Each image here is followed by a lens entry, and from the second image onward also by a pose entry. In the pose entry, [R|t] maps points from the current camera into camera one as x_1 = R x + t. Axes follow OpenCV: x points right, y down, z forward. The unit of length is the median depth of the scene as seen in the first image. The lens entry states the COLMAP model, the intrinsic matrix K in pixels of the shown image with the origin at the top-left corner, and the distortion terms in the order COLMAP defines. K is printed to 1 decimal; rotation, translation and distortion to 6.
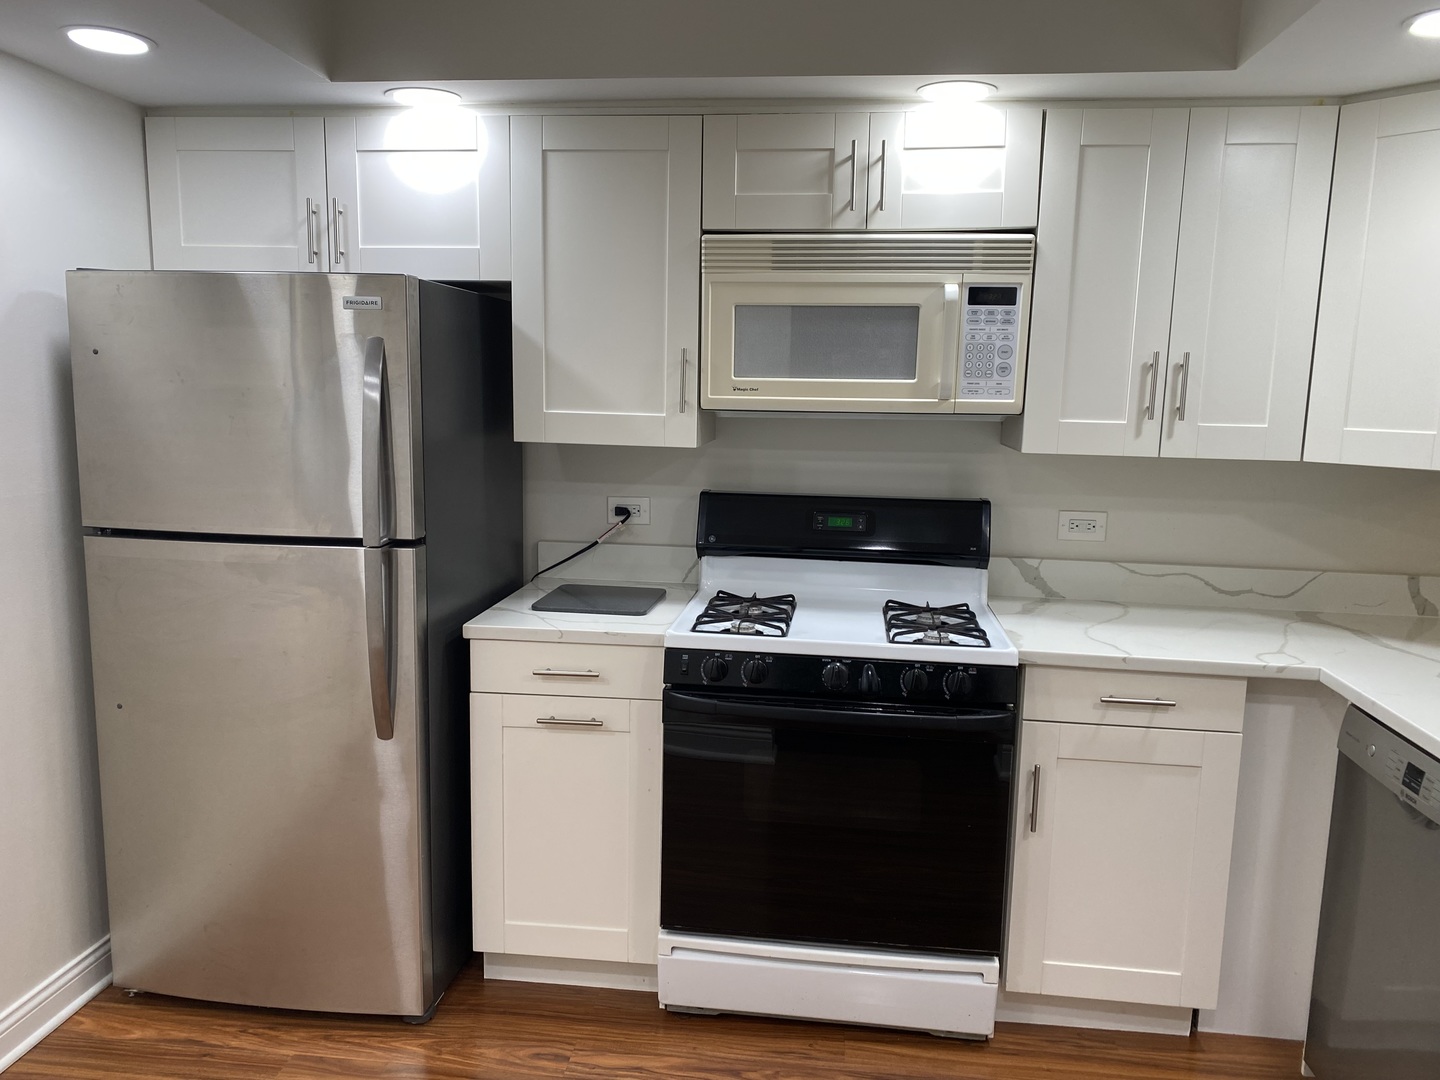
lens RADIAL K [[1096.4, 0, 712.3], [0, 1096.4, 553.5], [0, 0, 1]] dist [0.036586, -0.030154]
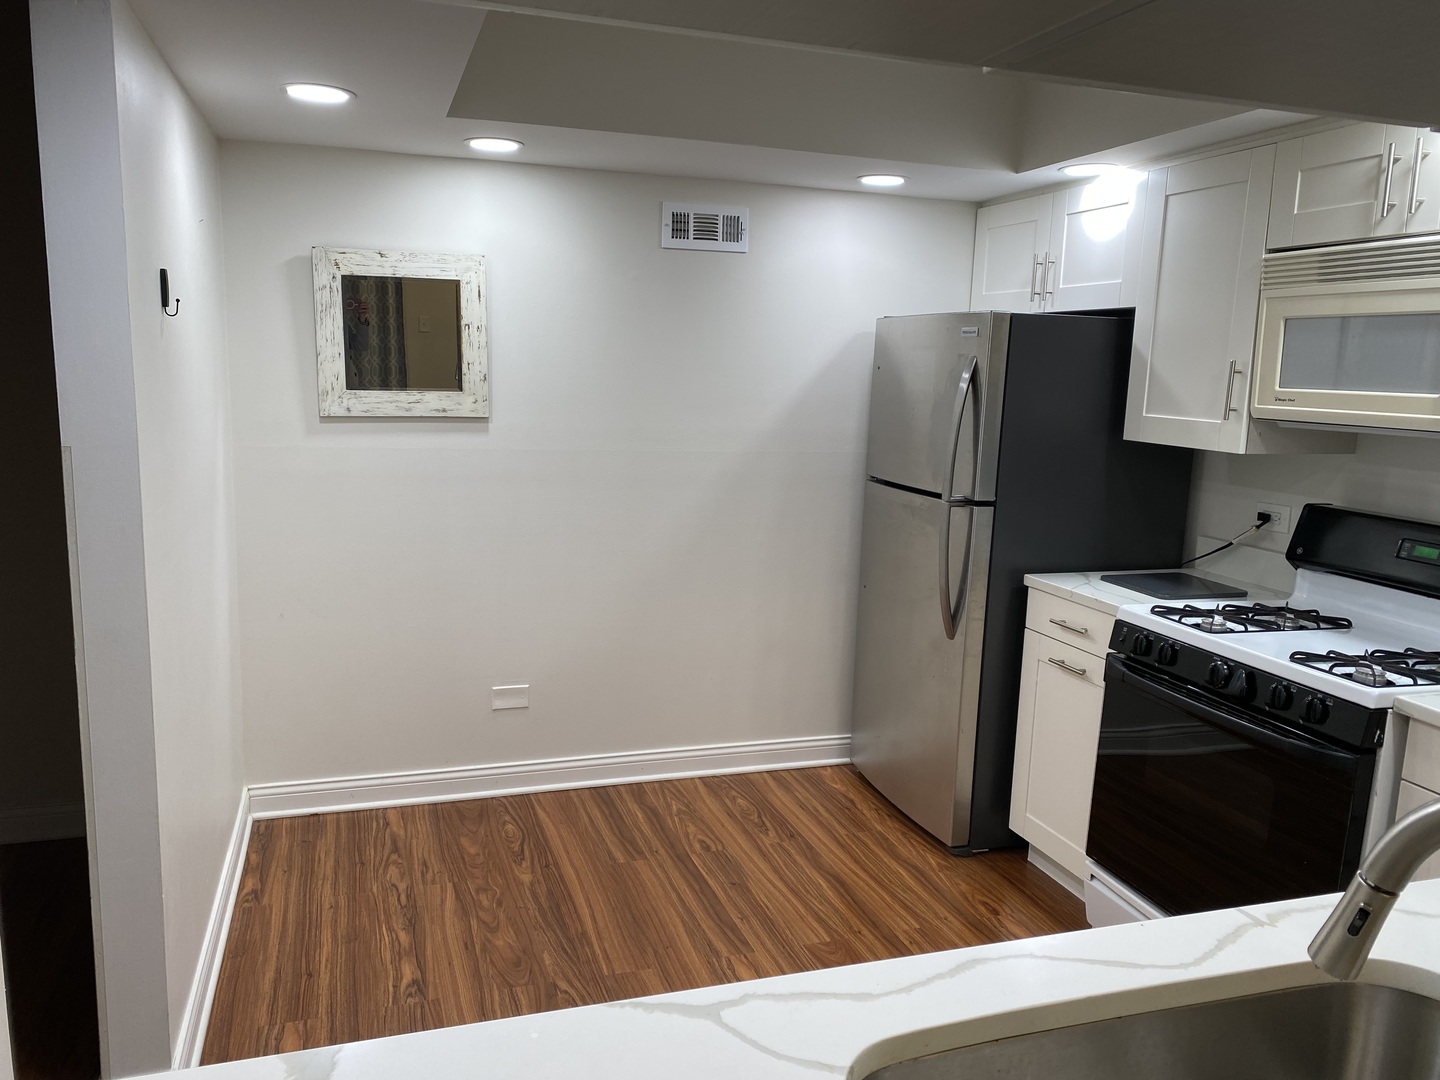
lens RADIAL K [[1096.4, 0, 724.0], [0, 1096.4, 550.5], [0, 0, 1]] dist [0.036586, -0.030154]
pose [[0.430521, 0.148768, -0.890236, 0.771074], [-0.164427, 0.982745, 0.084710, -0.014066], [0.887477, 0.109910, 0.447554, 0.093347]]
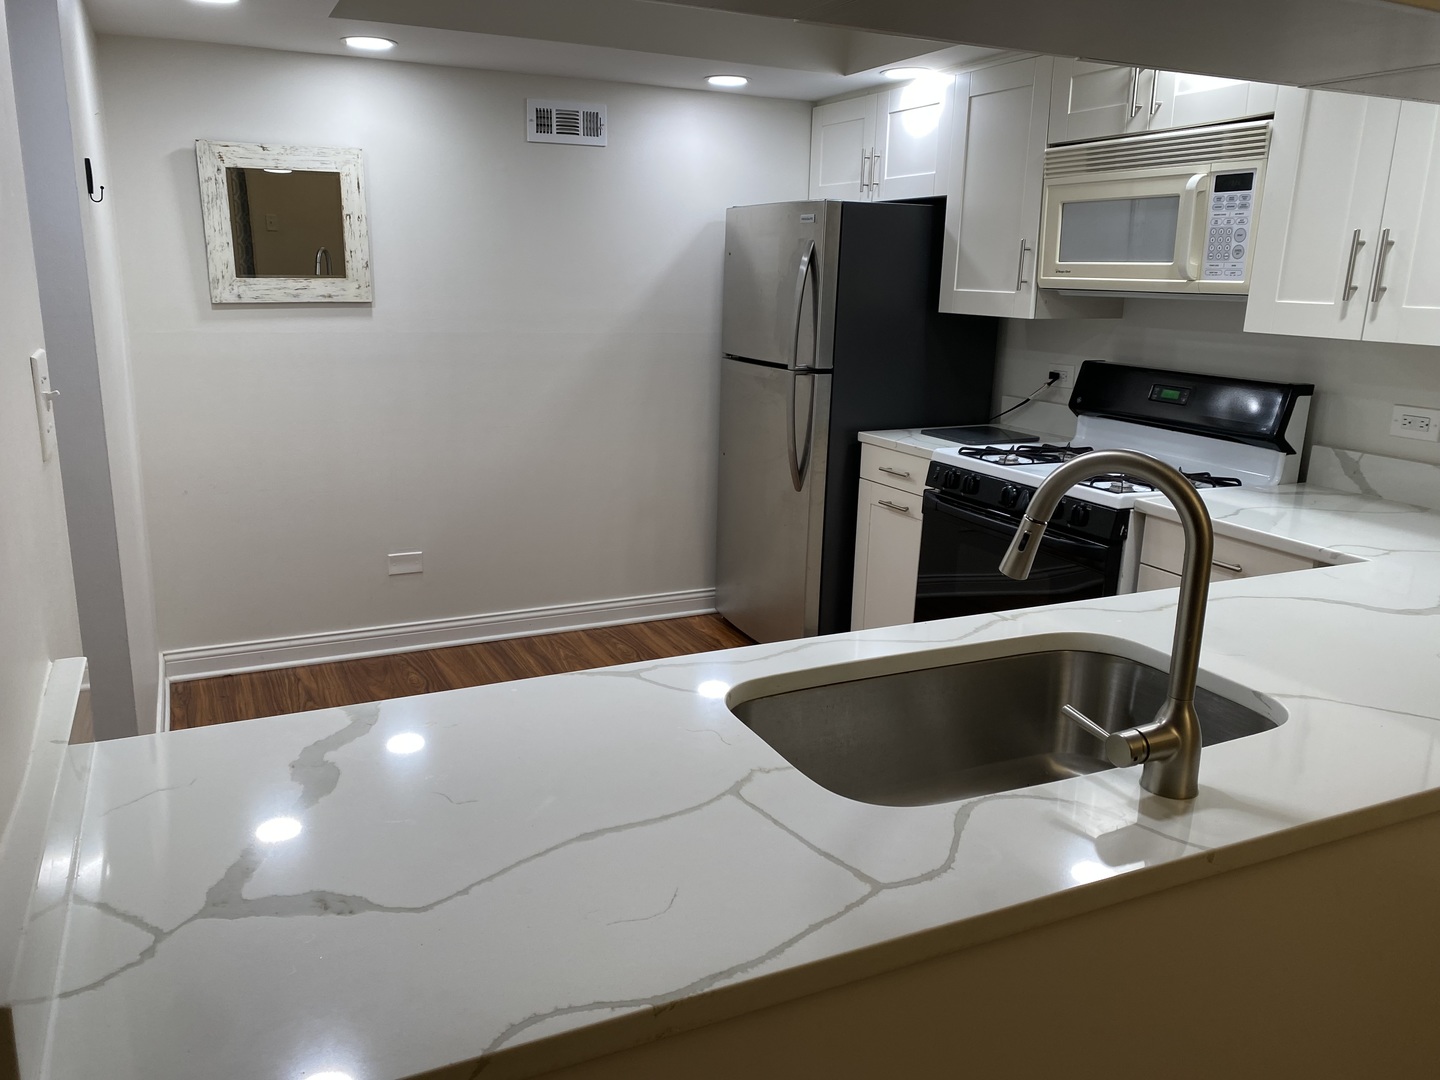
lens RADIAL K [[1096.4, 0, 717.6], [0, 1096.4, 534.5], [0, 0, 1]] dist [0.036586, -0.030154]
pose [[0.543302, 0.190496, -0.817639, 0.923498], [-0.140813, 0.980797, 0.134942, 0.028022], [0.827644, 0.041820, 0.559693, -0.004844]]
